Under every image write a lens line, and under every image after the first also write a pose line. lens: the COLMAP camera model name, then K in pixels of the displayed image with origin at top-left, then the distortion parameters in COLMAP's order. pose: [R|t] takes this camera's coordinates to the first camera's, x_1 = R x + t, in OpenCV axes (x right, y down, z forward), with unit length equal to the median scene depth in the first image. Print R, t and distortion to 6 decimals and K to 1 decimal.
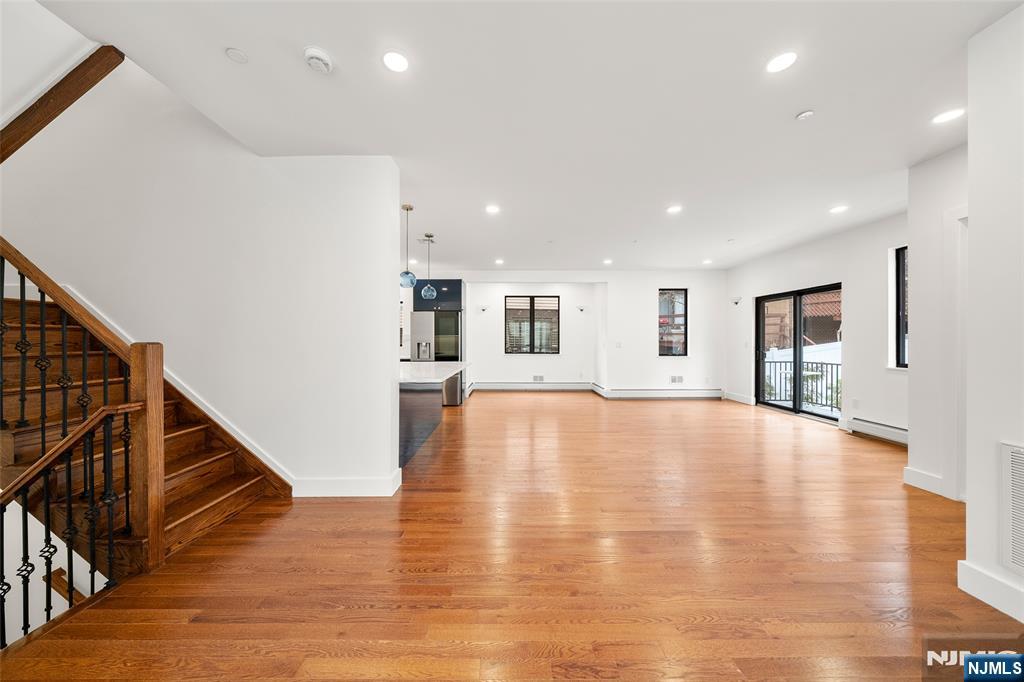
lens RADIAL K [[353.6, 0, 514.9], [0, 353.6, 344.1], [0, 0, 1]] dist [0.000541, -0.000004]
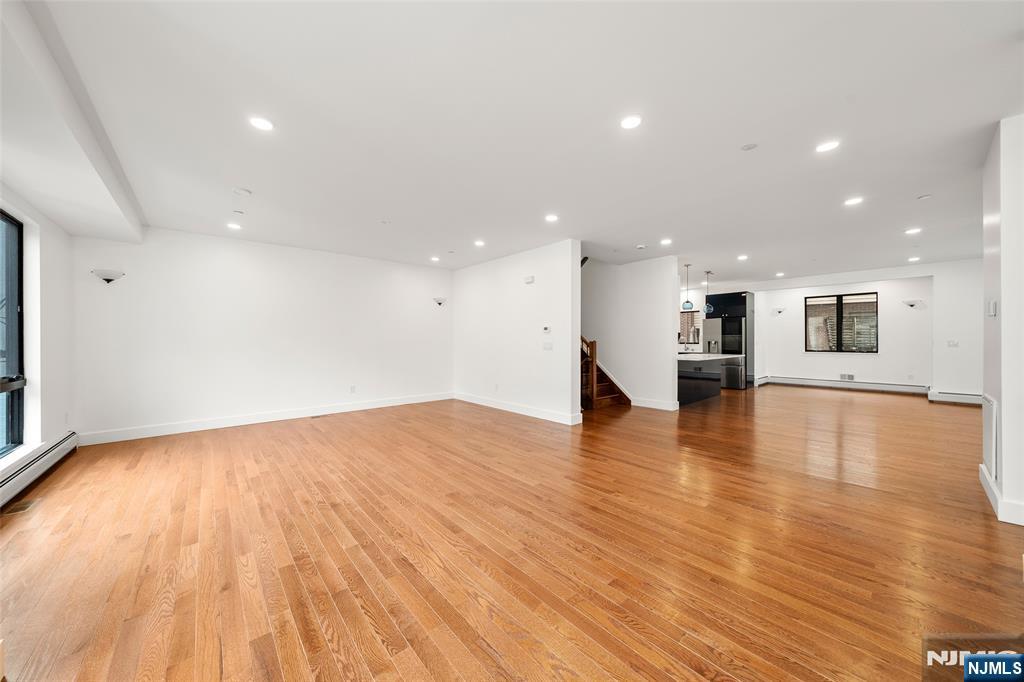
lens RADIAL K [[353.6, 0, 513.4], [0, 353.6, 340.5], [0, 0, 1]] dist [0.000541, -0.000004]
pose [[0.654813, -0.001924, -0.755789, 0.263091], [-0.001514, 0.999991, -0.003858, 0.000022], [0.755790, 0.003670, 0.654804, -0.467409]]
